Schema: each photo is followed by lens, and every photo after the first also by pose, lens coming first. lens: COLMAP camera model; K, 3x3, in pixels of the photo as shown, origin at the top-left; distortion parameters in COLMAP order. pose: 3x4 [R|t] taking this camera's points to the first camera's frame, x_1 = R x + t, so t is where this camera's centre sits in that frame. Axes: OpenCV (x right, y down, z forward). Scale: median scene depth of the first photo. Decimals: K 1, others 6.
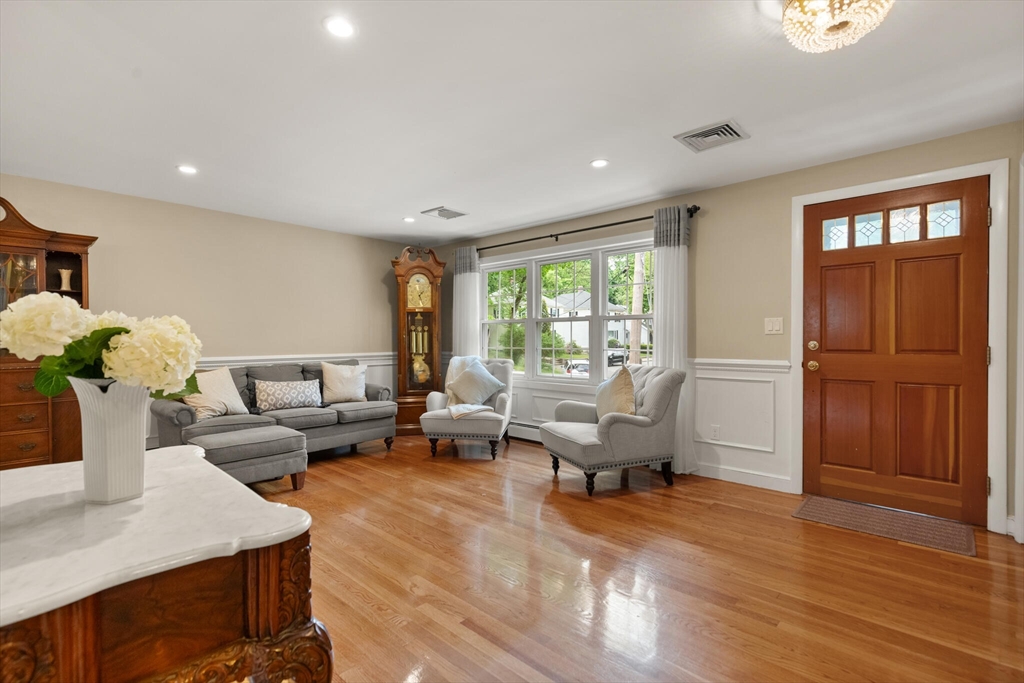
lens RADIAL K [[471.3, 0, 508.7], [0, 471.3, 343.0], [0, 0, 1]] dist [0.008874, -0.002592]
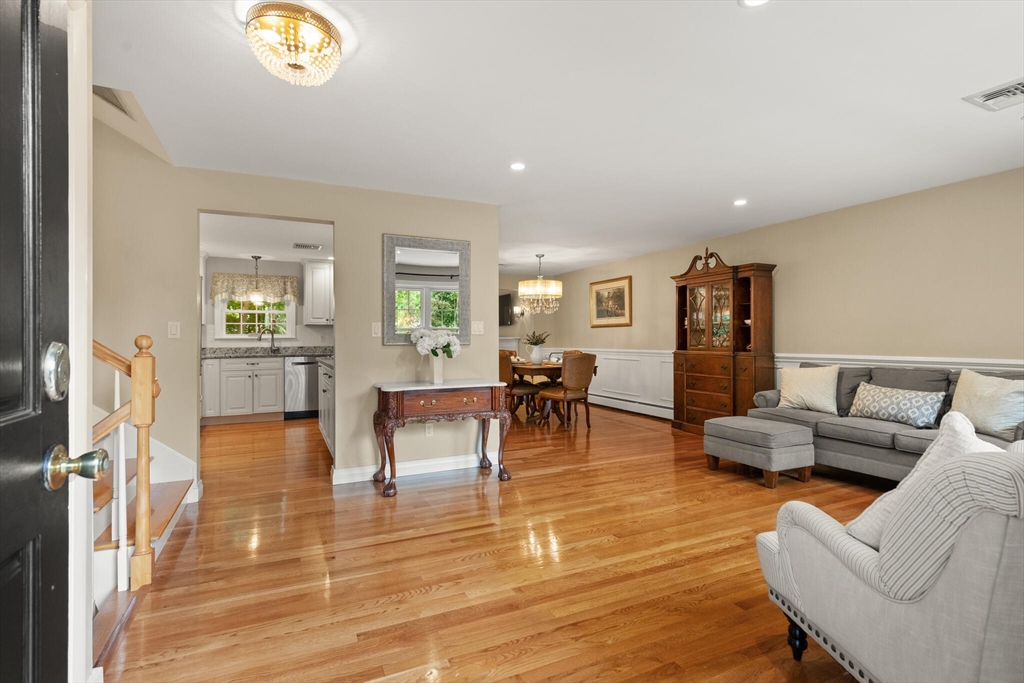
lens RADIAL K [[489.9, 0, 505.7], [0, 489.9, 334.9], [0, 0, 1]] dist [0.014404, -0.000941]
pose [[-0.379967, 0.000269, -0.925000, 0.751849], [-0.003329, 0.999993, 0.001658, -0.013957], [0.924994, 0.003709, -0.379963, 0.901352]]
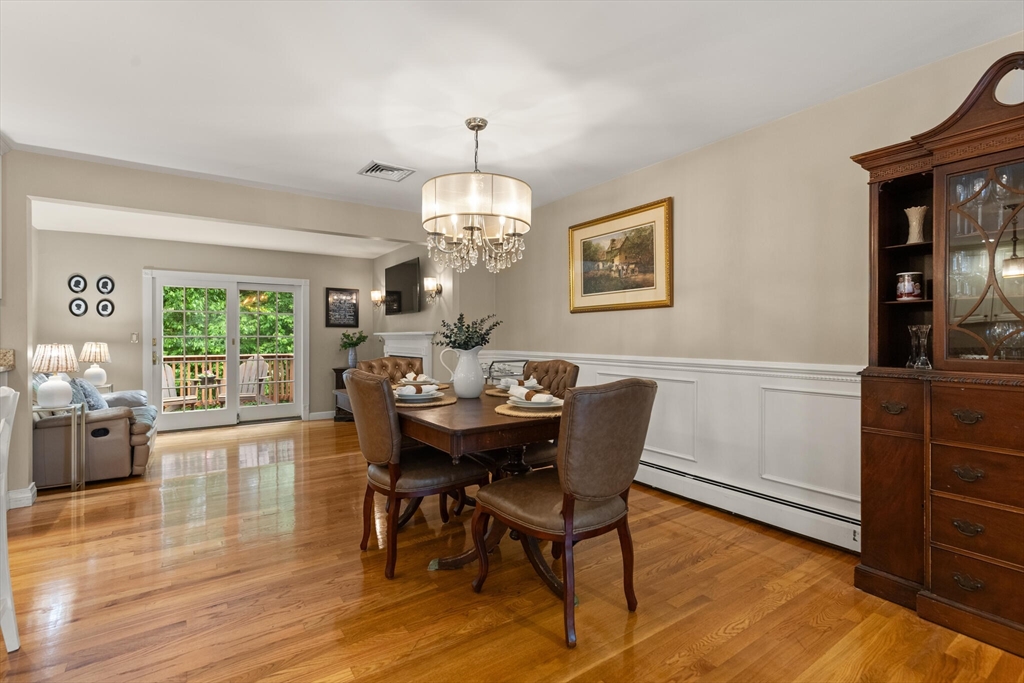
lens RADIAL K [[471.3, 0, 508.1], [0, 471.3, 336.3], [0, 0, 1]] dist [0.008874, -0.002592]
pose [[-0.224823, 0.006716, -0.974376, -0.446547], [-0.008076, 0.999929, 0.008755, 0.003381], [0.974366, 0.009837, -0.224753, 0.484063]]
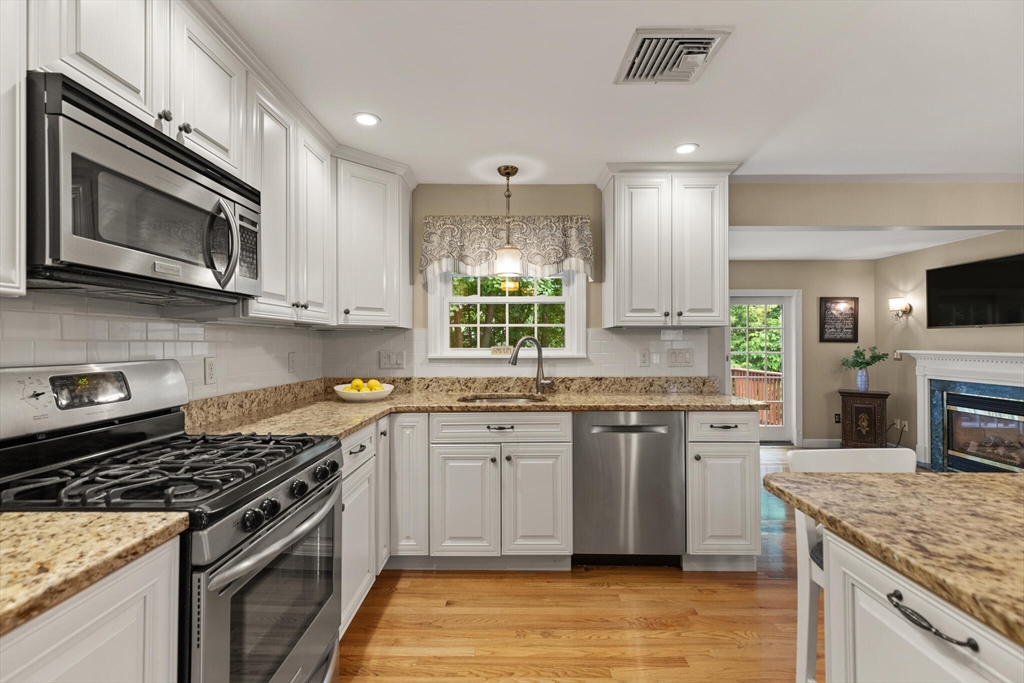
lens RADIAL K [[471.3, 0, 514.8], [0, 471.3, 336.3], [0, 0, 1]] dist [0.008874, -0.002592]
pose [[-0.737622, -0.000878, -0.675213, -0.198682], [-0.003516, 0.999991, 0.002541, -0.036766], [0.675204, 0.004248, -0.737619, -0.218879]]
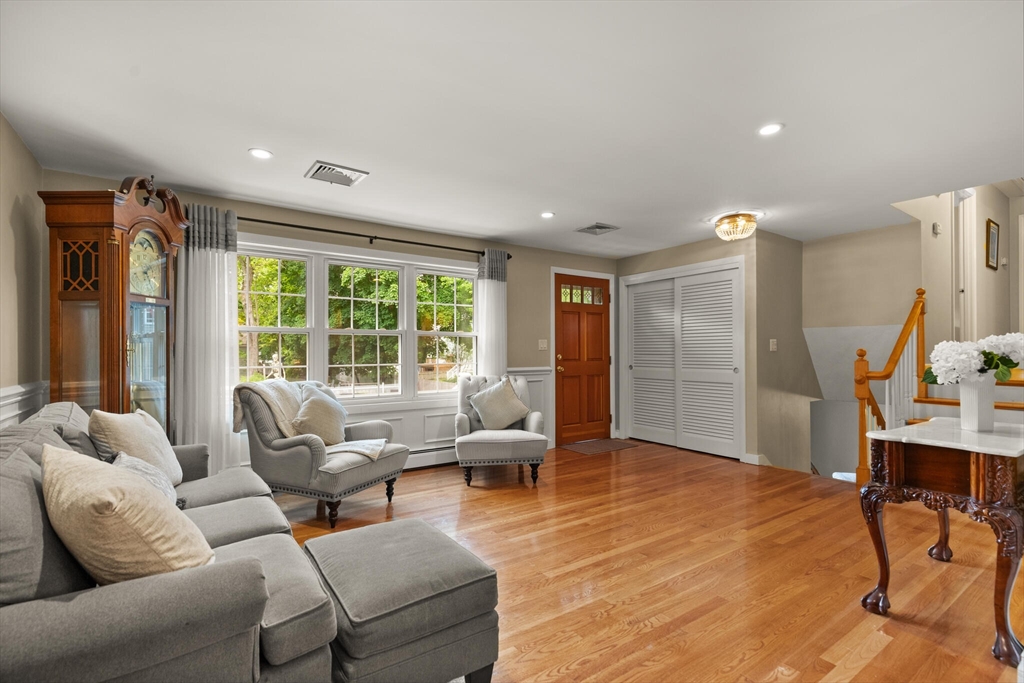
lens RADIAL K [[471.3, 0, 512.7], [0, 471.3, 356.4], [0, 0, 1]] dist [0.008874, -0.002592]
pose [[0.219126, -0.004415, 0.975687, -1.010319], [0.011233, 0.999935, 0.002002, -0.002707], [-0.975632, 0.010521, 0.219161, 0.773450]]
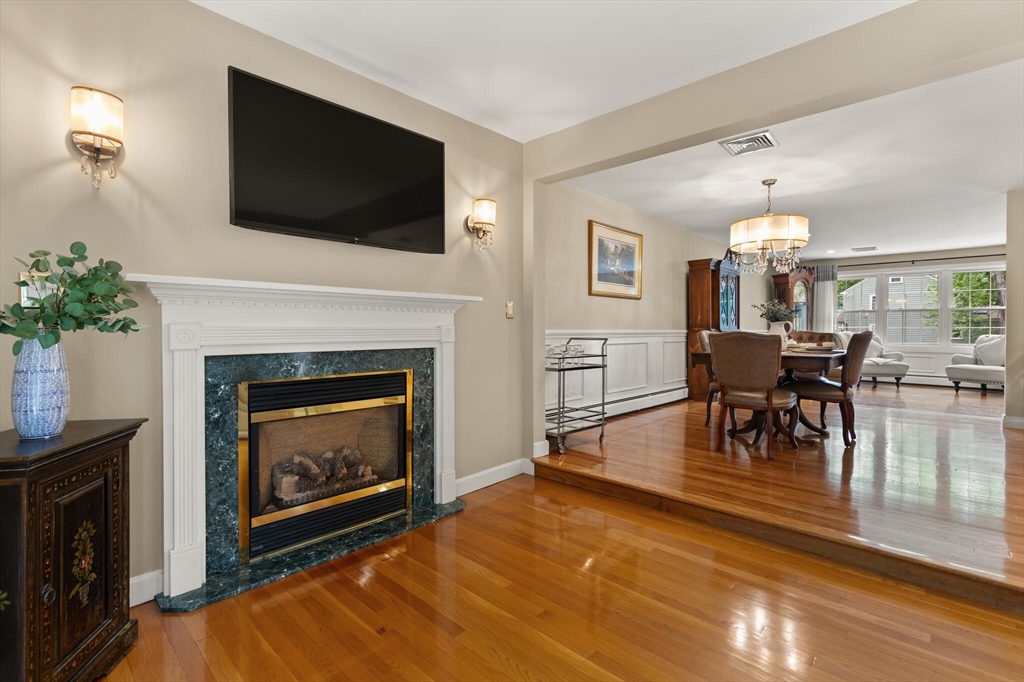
lens RADIAL K [[471.3, 0, 509.4], [0, 471.3, 334.8], [0, 0, 1]] dist [0.008874, -0.002592]
pose [[0.999880, 0.006421, -0.014069, -1.883417], [-0.006443, 0.999978, -0.001488, 0.074500], [0.014060, 0.001579, 0.999900, -1.031891]]
